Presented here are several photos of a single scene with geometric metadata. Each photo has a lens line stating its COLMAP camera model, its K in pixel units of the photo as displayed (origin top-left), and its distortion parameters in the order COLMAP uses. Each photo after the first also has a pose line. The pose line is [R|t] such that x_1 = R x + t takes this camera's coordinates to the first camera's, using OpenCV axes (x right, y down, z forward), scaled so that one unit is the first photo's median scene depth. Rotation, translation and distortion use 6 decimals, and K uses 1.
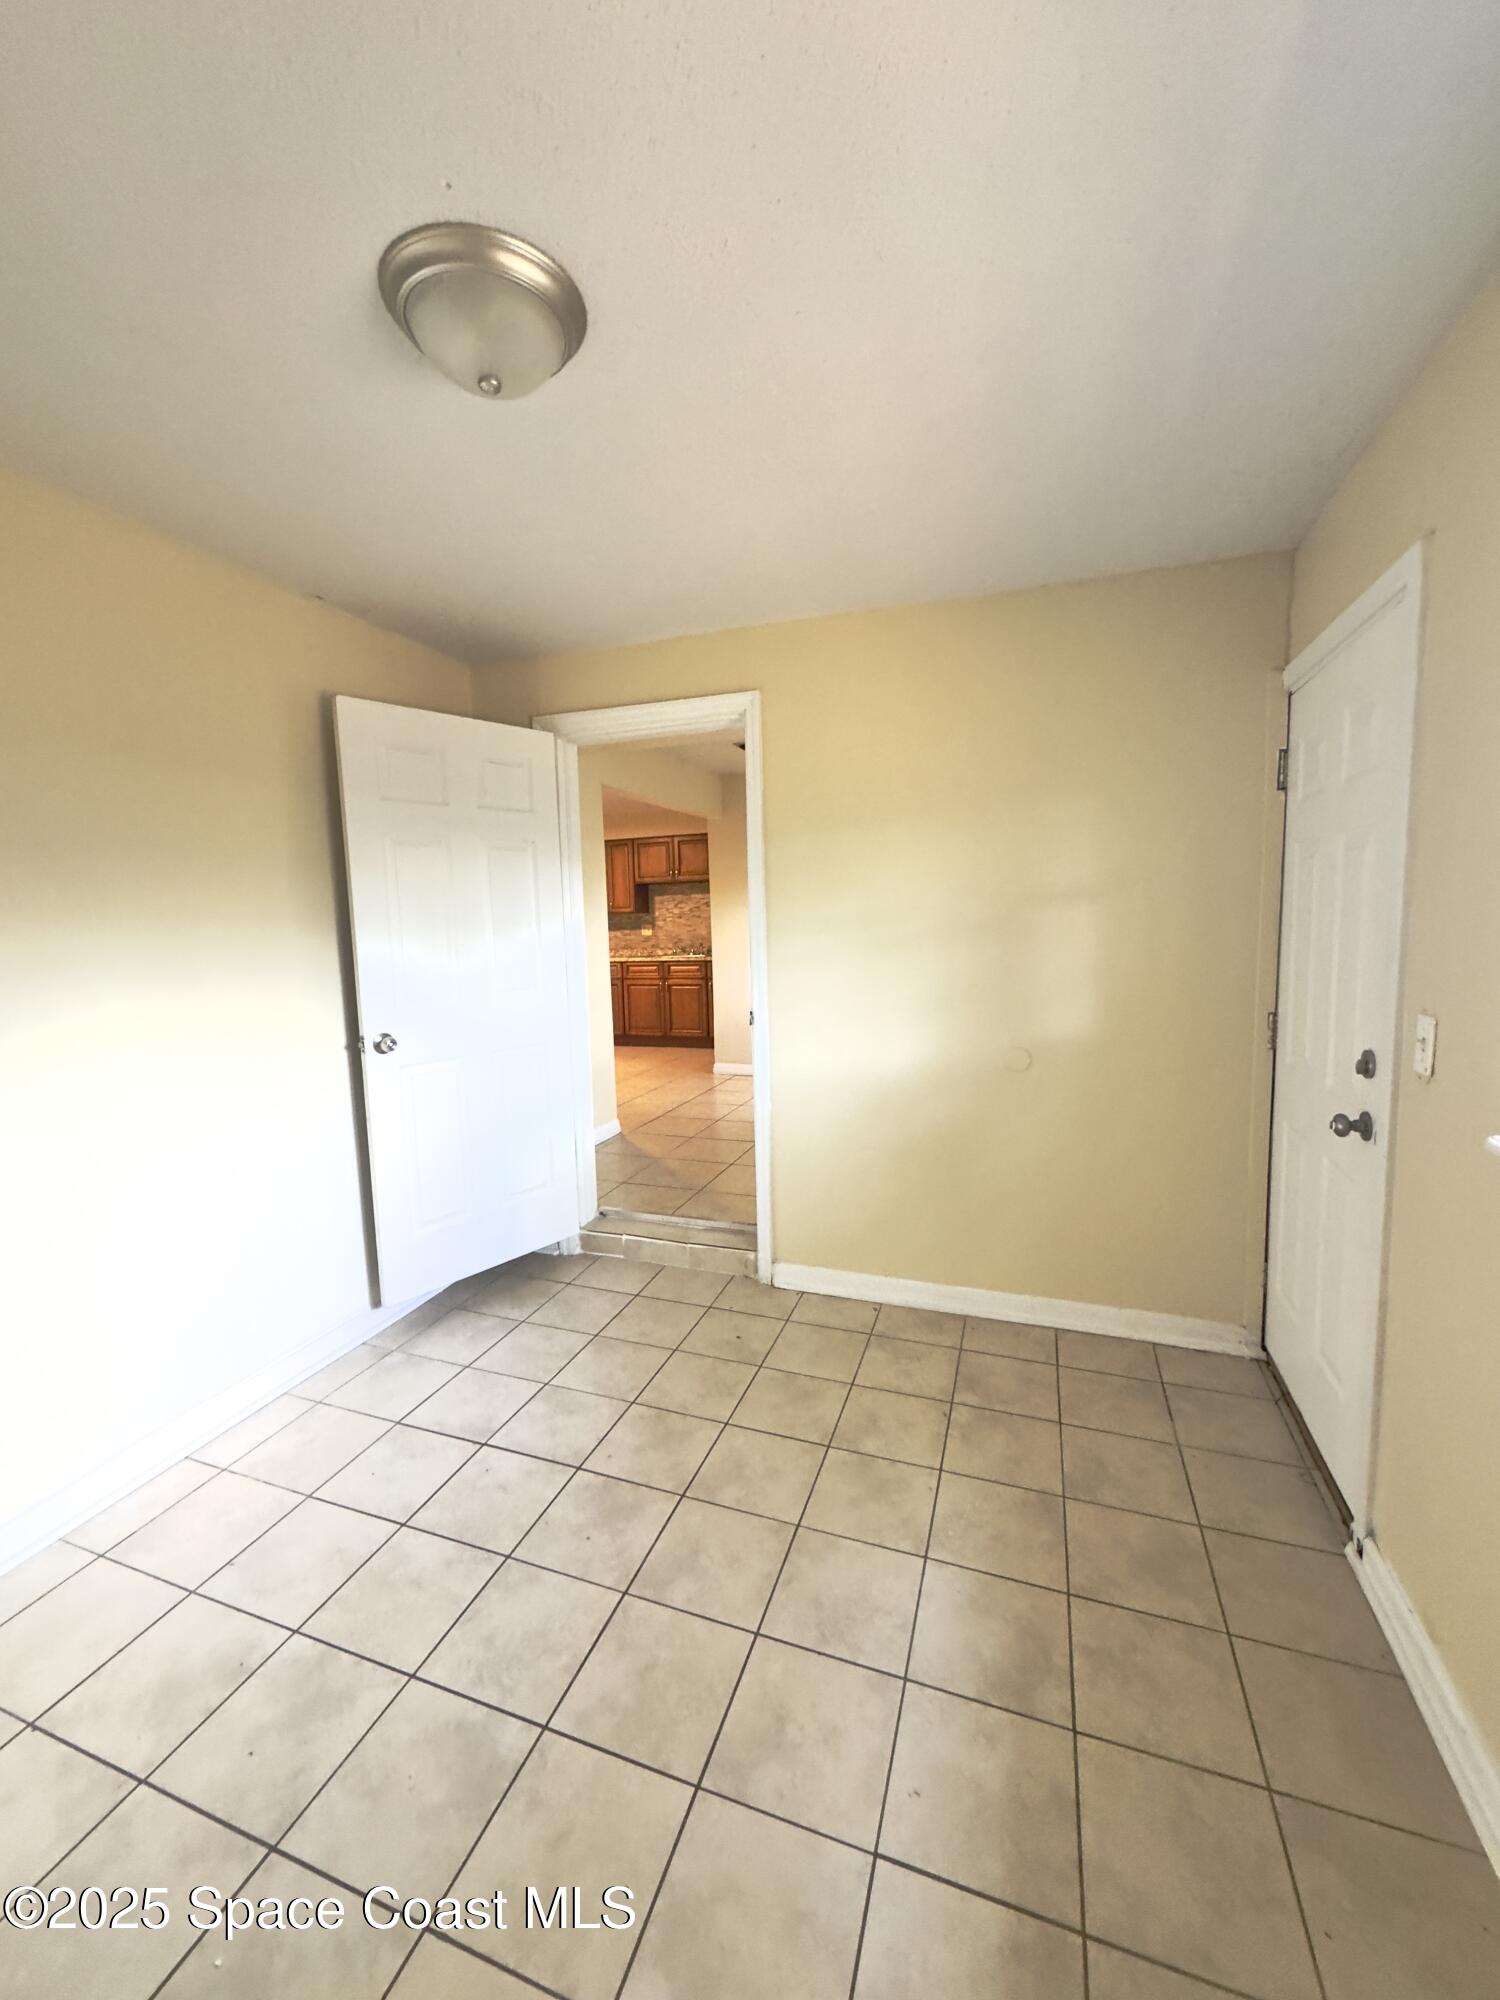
lens RADIAL K [[799.0, 0, 745.2], [0, 799.0, 999.1], [0, 0, 1]] dist [-0.001075, 0.000373]
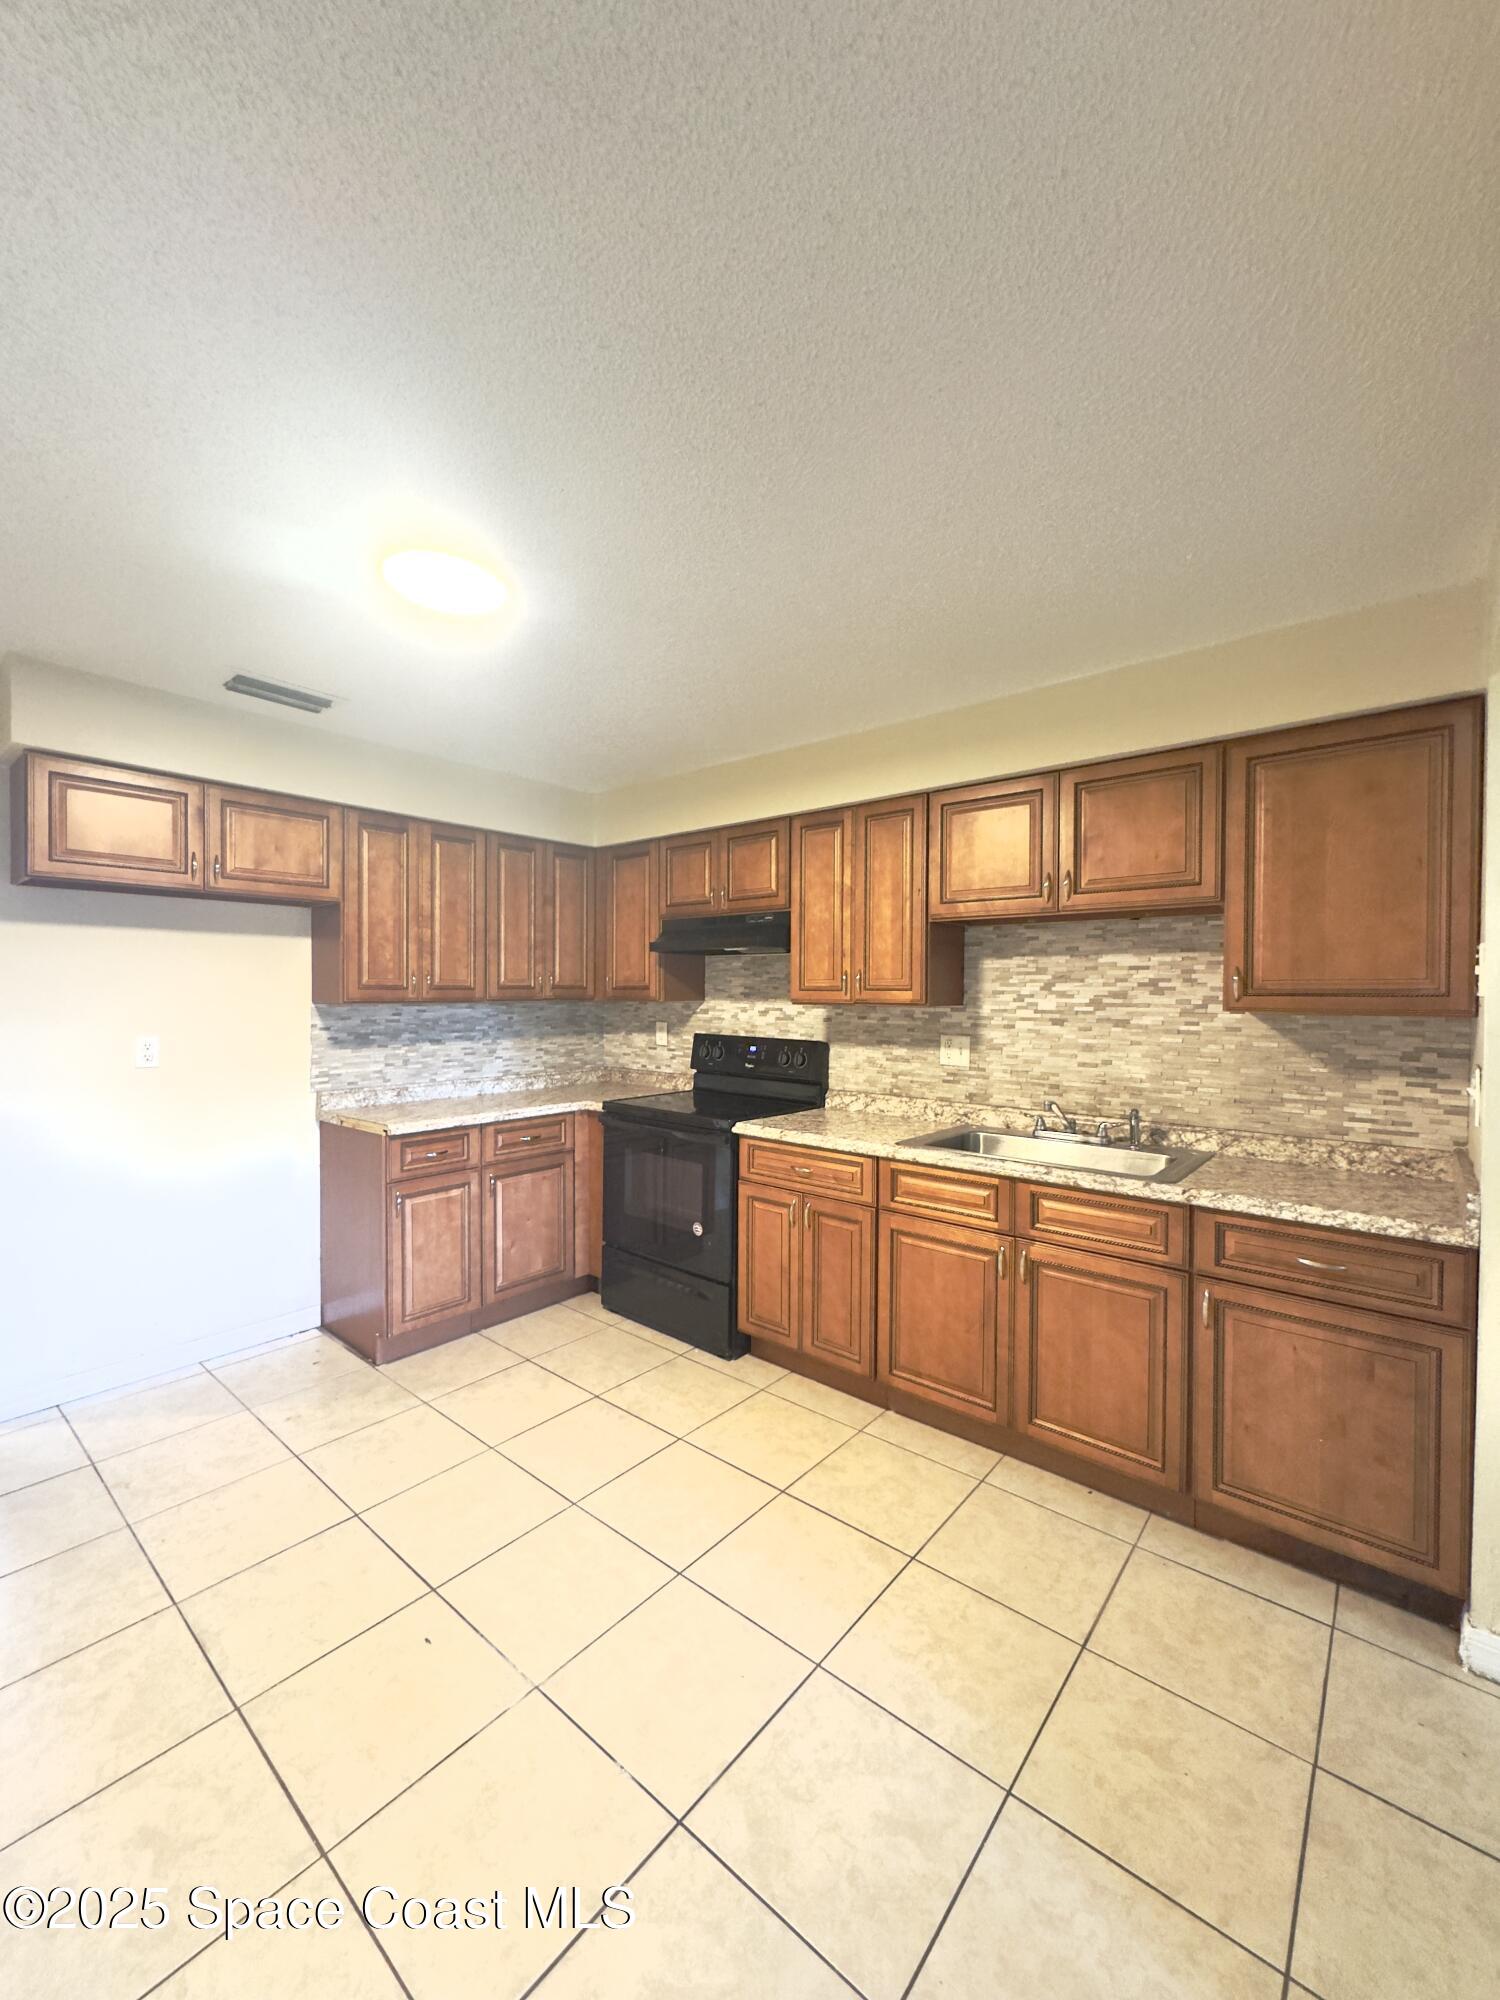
lens RADIAL K [[799.0, 0, 750.2], [0, 799.0, 993.6], [0, 0, 1]] dist [-0.001075, 0.000373]
pose [[0.940161, 0.032506, -0.339177, -0.090446], [-0.064517, 0.994414, -0.083532, -0.077934], [0.334567, 0.100416, 0.937007, 0.641280]]
